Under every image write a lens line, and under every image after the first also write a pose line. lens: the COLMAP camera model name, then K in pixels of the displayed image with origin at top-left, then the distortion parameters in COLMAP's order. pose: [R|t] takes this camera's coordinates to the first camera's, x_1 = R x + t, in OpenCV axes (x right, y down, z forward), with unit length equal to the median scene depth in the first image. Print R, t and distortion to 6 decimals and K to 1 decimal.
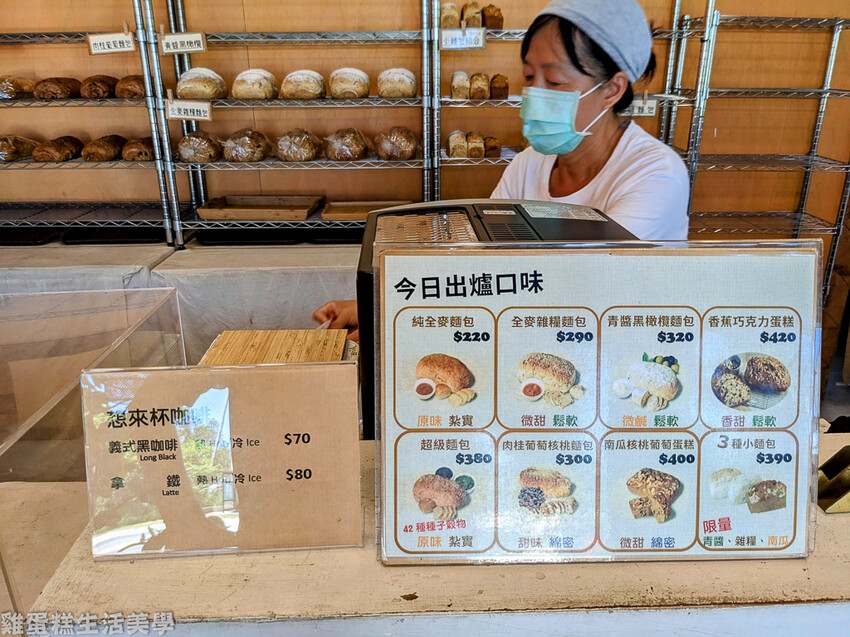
lens RADIAL K [[657.4, 0, 425.5], [0, 657.4, 320.6], [0, 0, 1]] dist [0.003163, -0.020424]
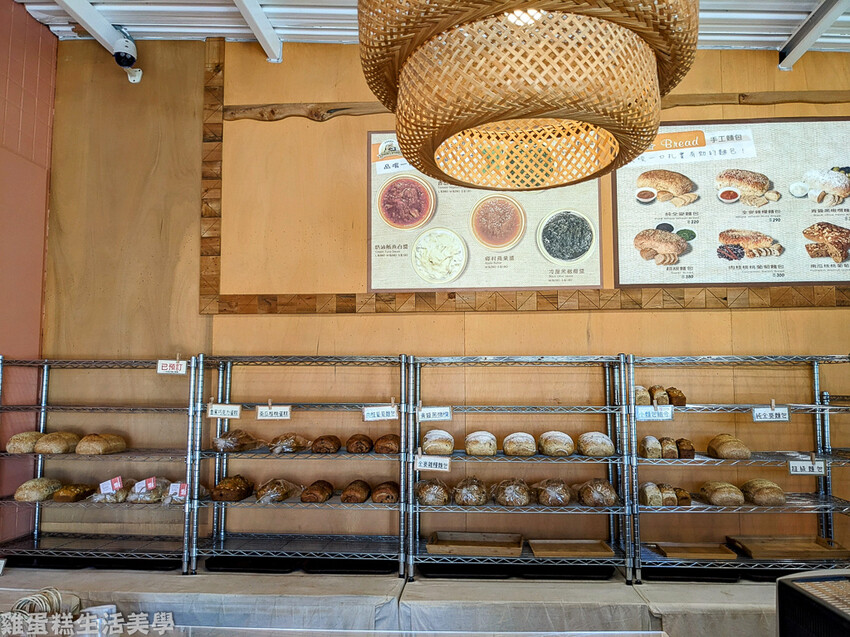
lens RADIAL K [[657.4, 0, 424.1], [0, 657.4, 320.0], [0, 0, 1]] dist [0.003163, -0.020424]
pose [[0.996683, -0.003402, -0.081308, -0.270744], [-0.034294, 0.888516, -0.457561, 0.011377], [0.073800, 0.458832, 0.885453, -0.237552]]
